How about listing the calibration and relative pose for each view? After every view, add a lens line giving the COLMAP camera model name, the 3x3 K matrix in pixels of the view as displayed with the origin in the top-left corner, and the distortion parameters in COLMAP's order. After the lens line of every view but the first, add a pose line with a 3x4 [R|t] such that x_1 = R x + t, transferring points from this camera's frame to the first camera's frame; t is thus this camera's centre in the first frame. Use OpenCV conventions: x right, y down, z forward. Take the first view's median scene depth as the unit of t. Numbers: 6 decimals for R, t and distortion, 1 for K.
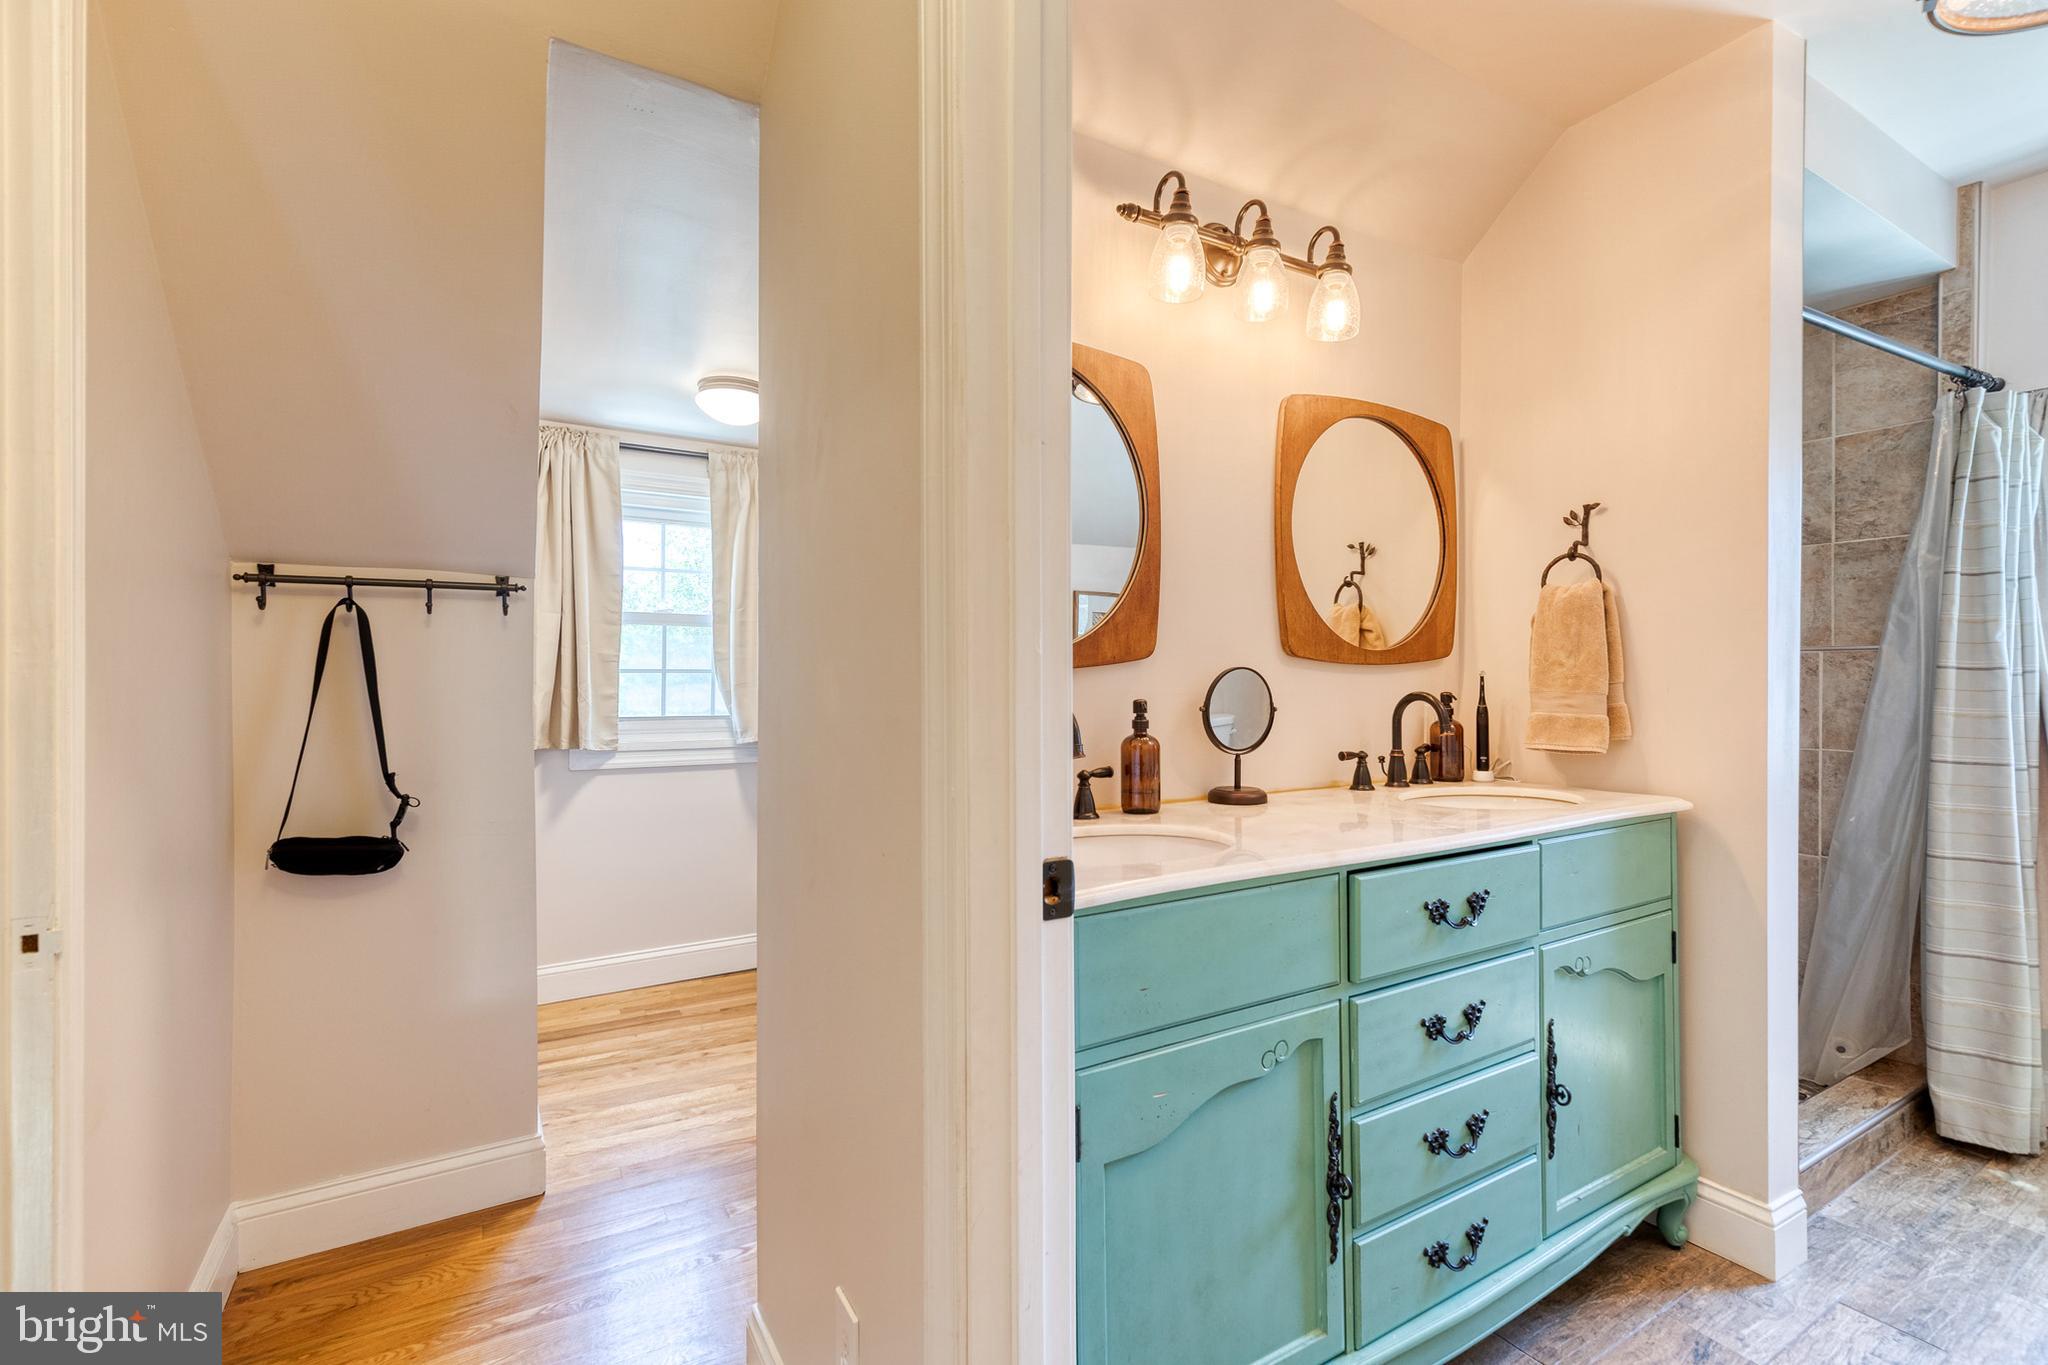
lens RADIAL K [[927.5, 0, 1047.6], [0, 927.5, 678.3], [0, 0, 1]] dist [0.011644, -0.000740]
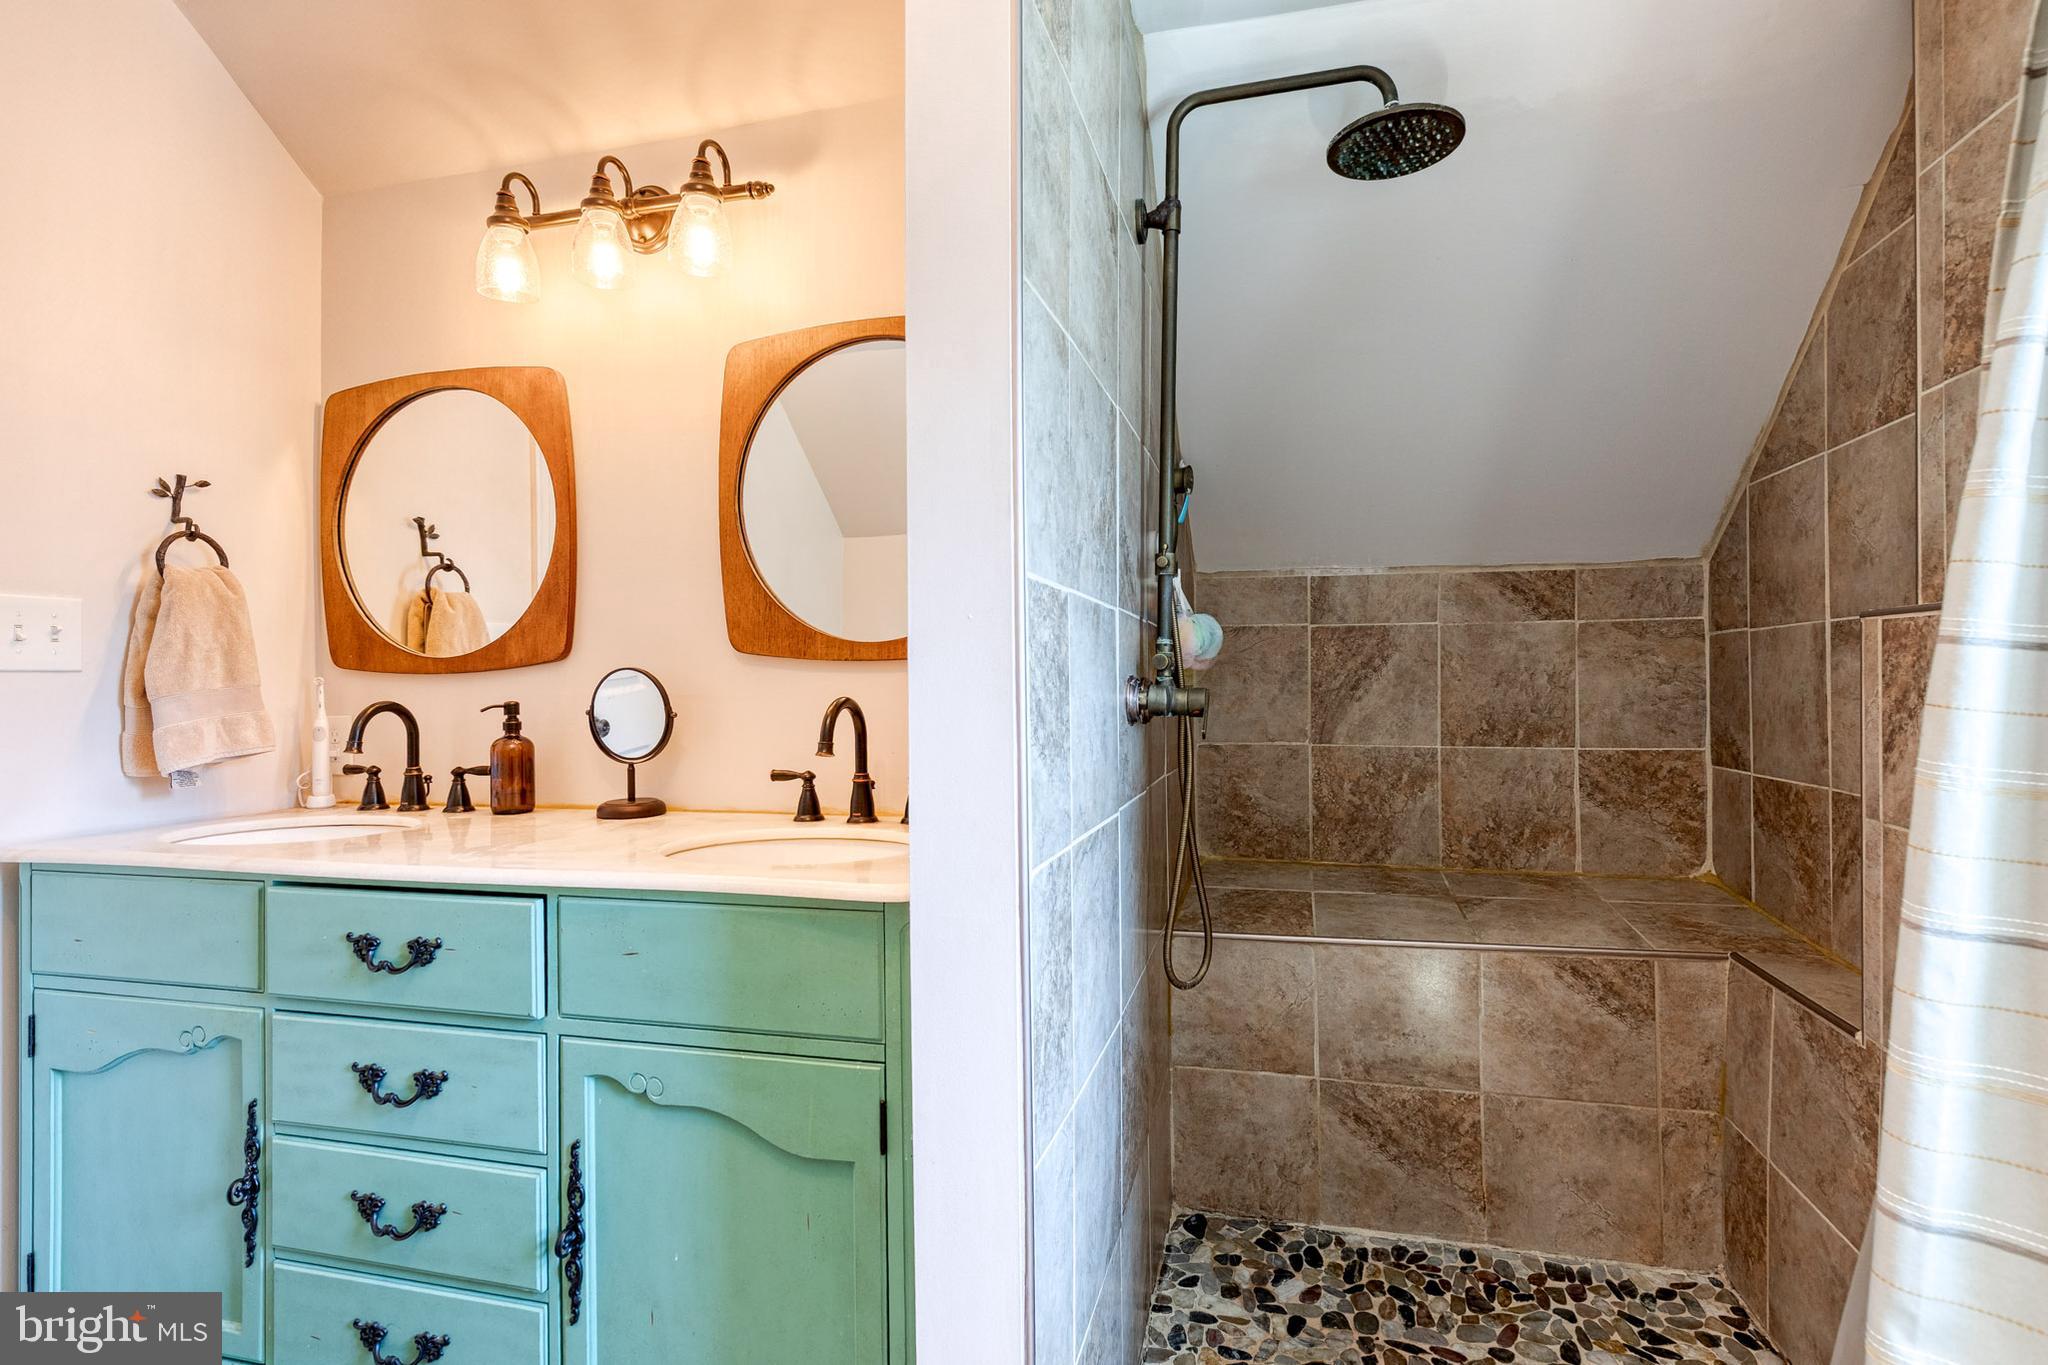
lens RADIAL K [[985.3, 0, 1051.1], [0, 985.3, 663.7], [0, 0, 1]] dist [0.011214, -0.000250]
pose [[0.687593, -0.010800, -0.726016, 1.386375], [0.007386, 0.999942, -0.007880, -0.006008], [0.726059, 0.000056, 0.687632, 0.734031]]
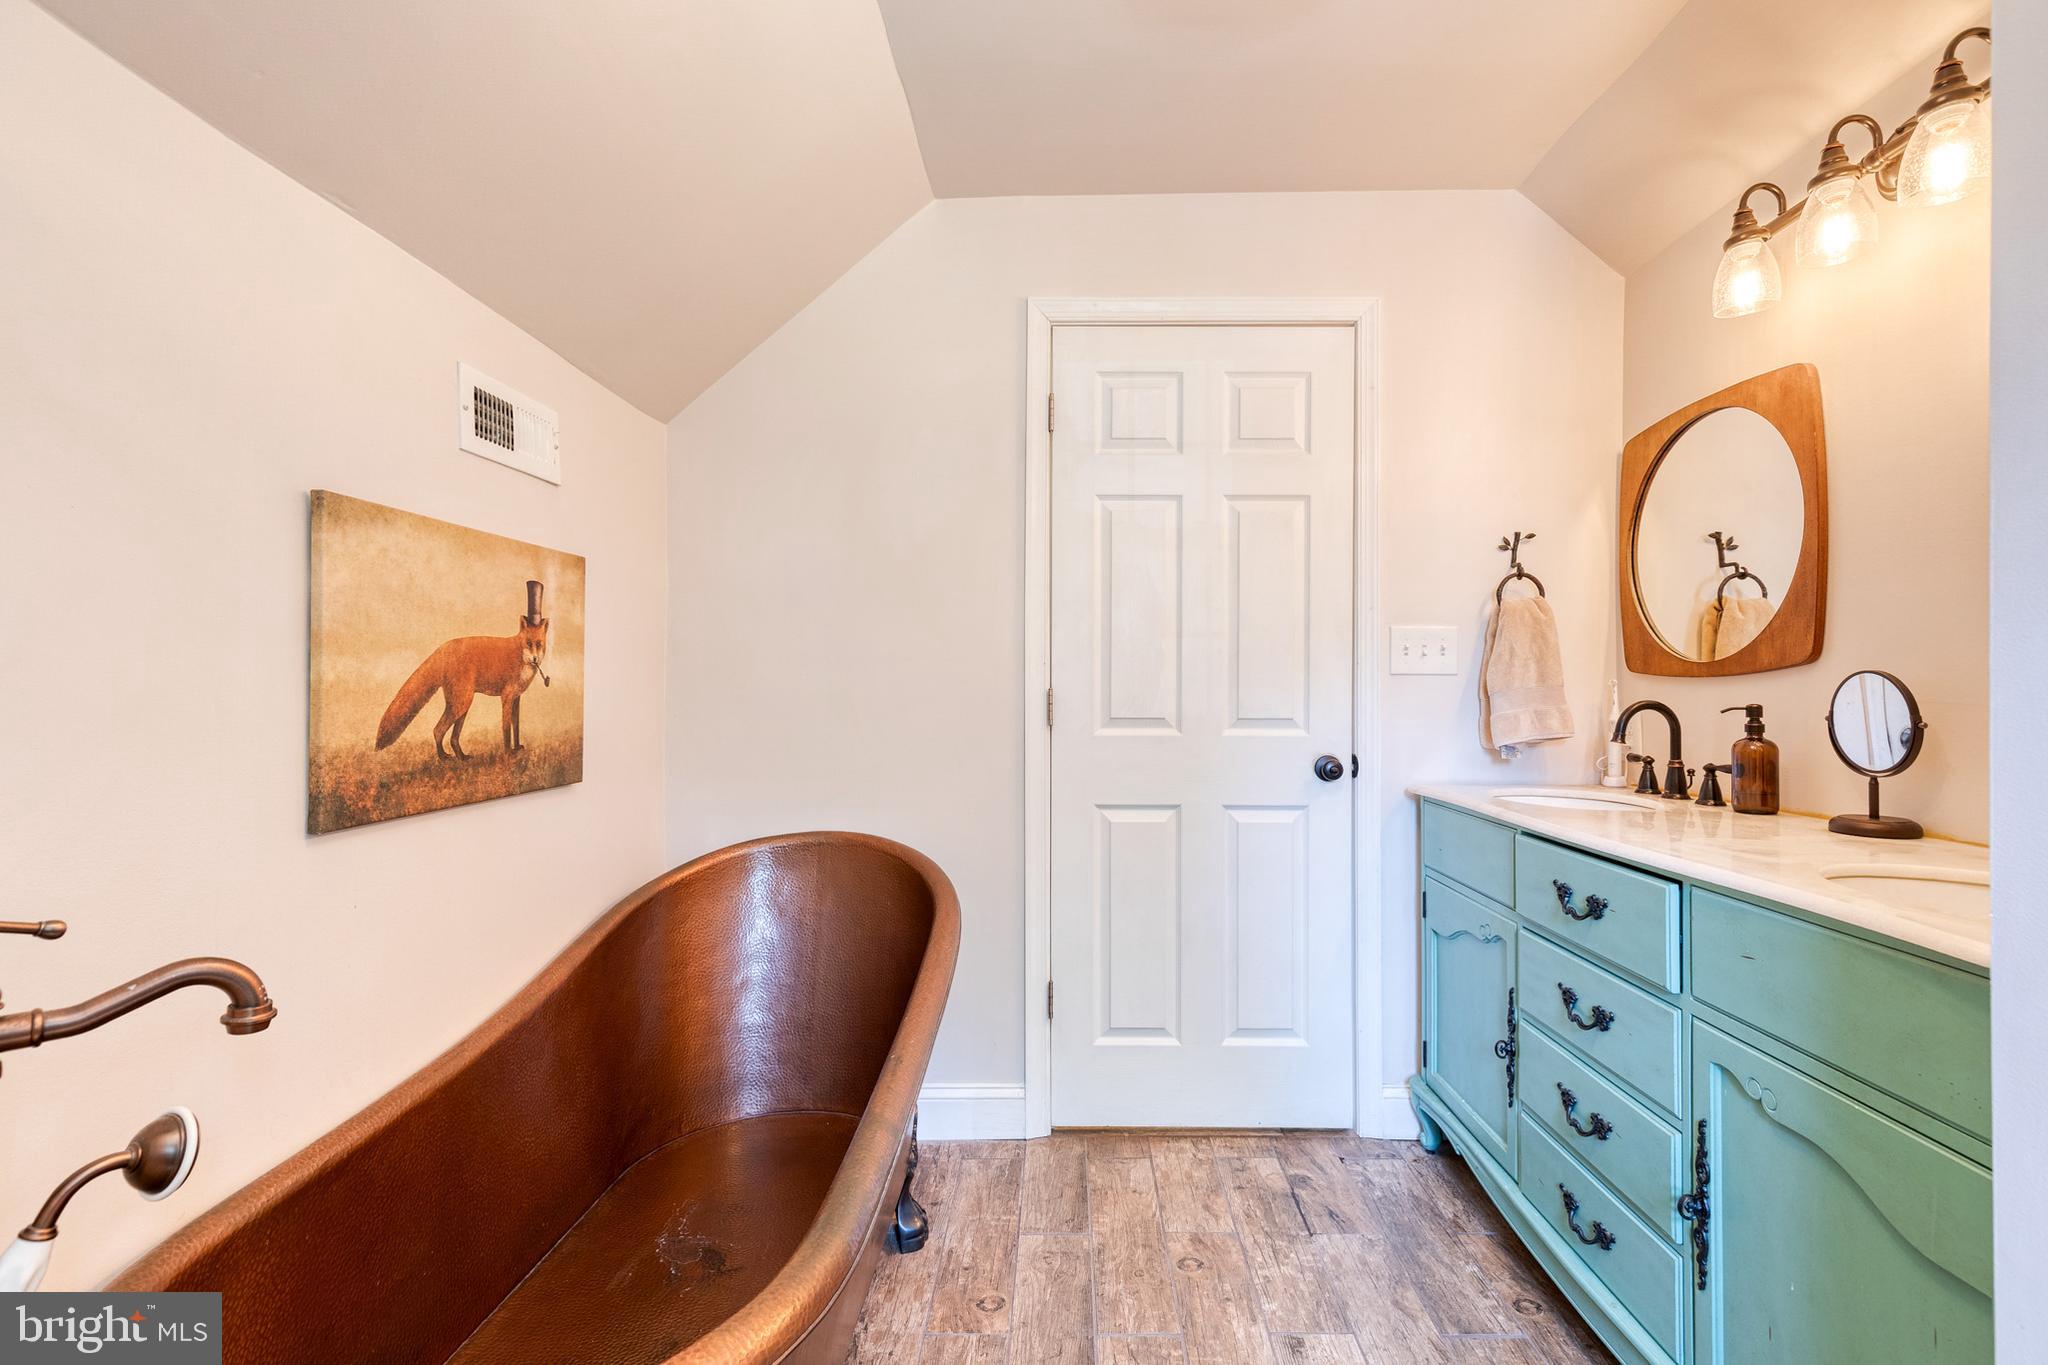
lens RADIAL K [[927.5, 0, 1047.6], [0, 927.5, 678.3], [0, 0, 1]] dist [0.011644, -0.000740]
pose [[-0.543625, -0.001583, -0.839327, 1.510949], [0.002200, 0.999992, -0.003311, -0.004712], [0.839325, -0.003647, -0.543617, 0.969564]]
